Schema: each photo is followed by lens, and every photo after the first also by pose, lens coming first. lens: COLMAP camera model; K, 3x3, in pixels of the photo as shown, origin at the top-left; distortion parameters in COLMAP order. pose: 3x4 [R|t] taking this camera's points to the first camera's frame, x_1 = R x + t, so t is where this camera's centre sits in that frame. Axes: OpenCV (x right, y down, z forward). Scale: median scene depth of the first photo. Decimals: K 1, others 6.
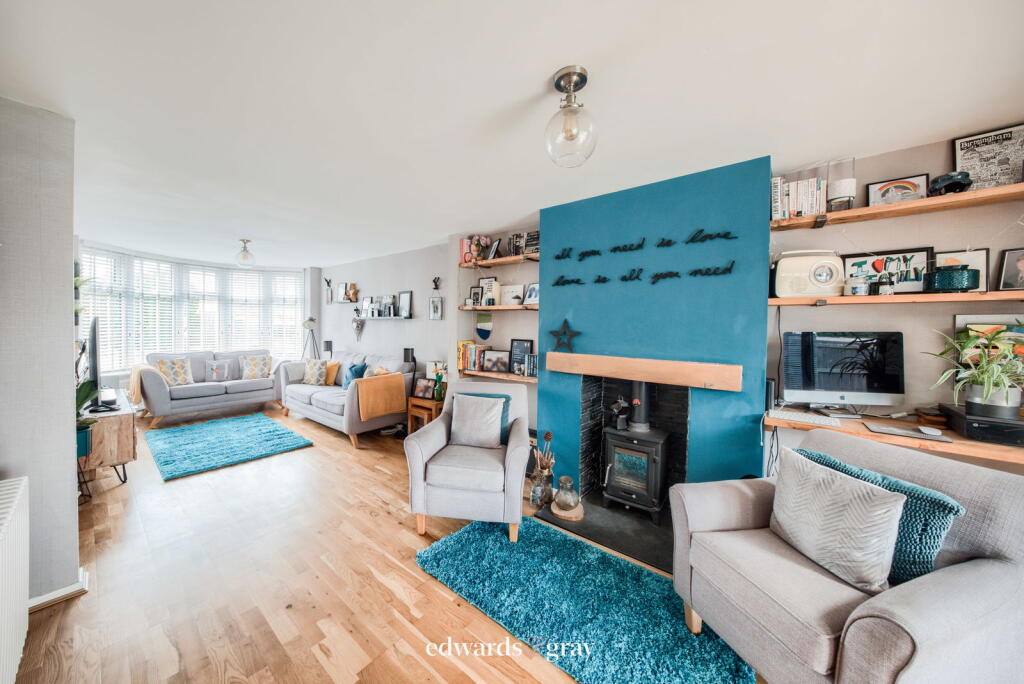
lens RADIAL K [[331.7, 0, 508.1], [0, 331.7, 326.8], [0, 0, 1]] dist [0.000971, 0.000186]
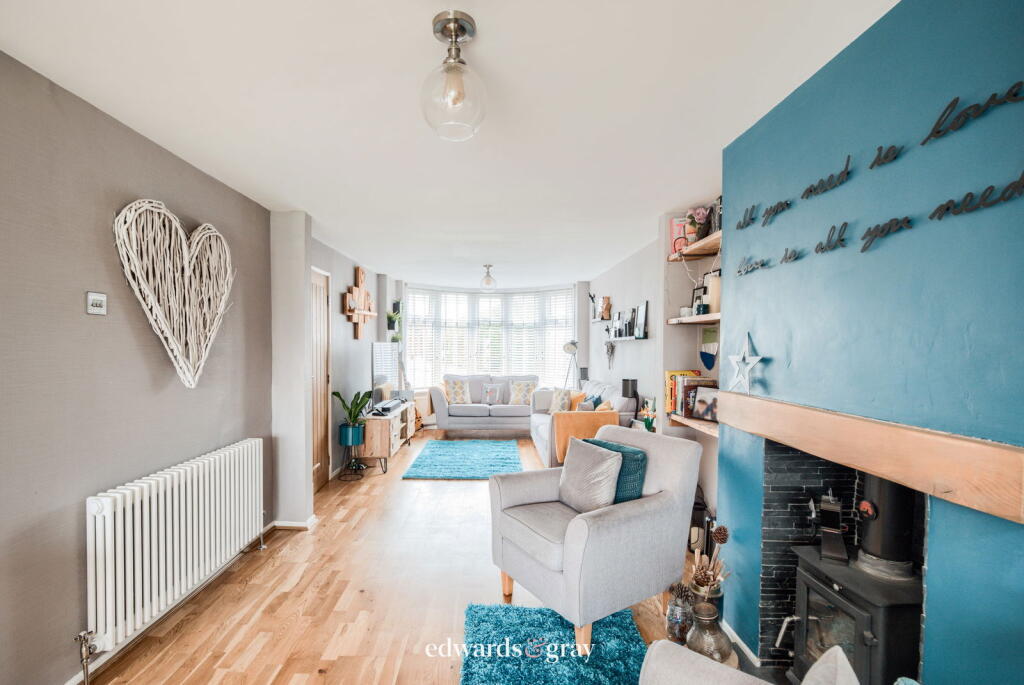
lens RADIAL K [[465.1, 0, 508.7], [0, 465.1, 354.3], [0, 0, 1]] dist [-0.008537, -0.000480]
pose [[0.659425, 0.001614, -0.751768, 0.354463], [0.003011, 0.999984, 0.004788, 0.003991], [0.751764, -0.005420, 0.659410, 0.128983]]
